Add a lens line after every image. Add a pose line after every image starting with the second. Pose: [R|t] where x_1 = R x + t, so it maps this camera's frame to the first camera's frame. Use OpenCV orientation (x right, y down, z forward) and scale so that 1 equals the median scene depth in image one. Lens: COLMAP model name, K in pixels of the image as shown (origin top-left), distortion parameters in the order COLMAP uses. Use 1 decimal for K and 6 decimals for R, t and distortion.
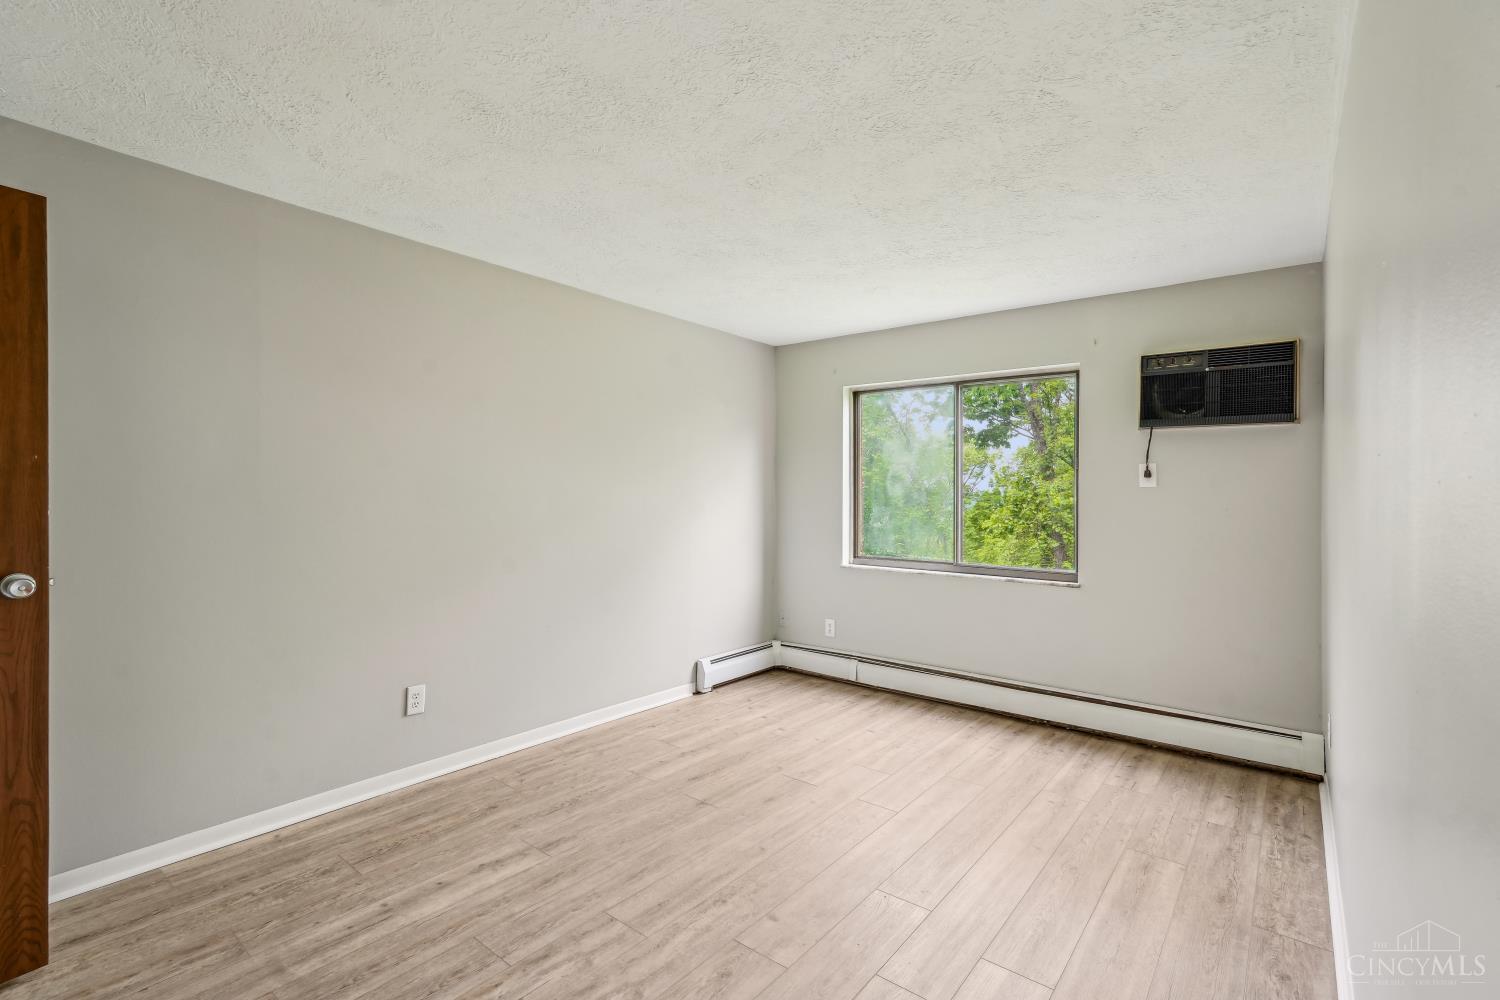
lens RADIAL K [[695.9, 0, 702.5], [0, 695.9, 498.1], [0, 0, 1]] dist [-0.016987, 0.007490]
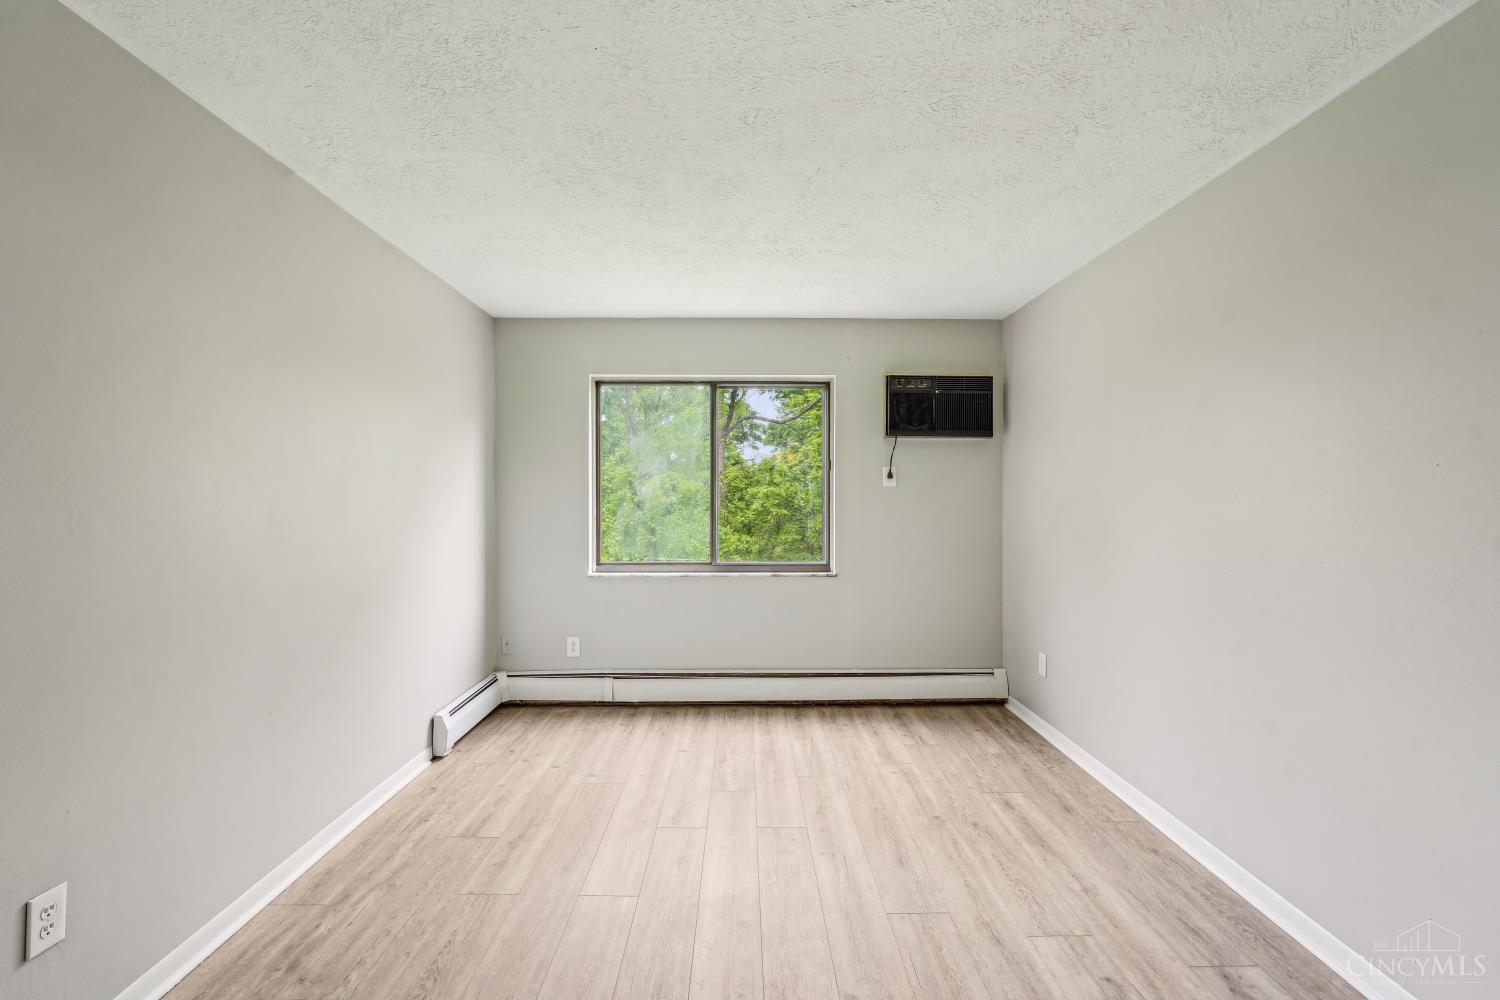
lens RADIAL K [[695.9, 0, 744.3], [0, 695.9, 499.0], [0, 0, 1]] dist [-0.016987, 0.007490]
pose [[0.744612, -0.012482, 0.667381, -0.316536], [0.011916, 0.999914, 0.005406, -0.003617], [-0.667392, 0.003927, 0.744697, 0.261927]]
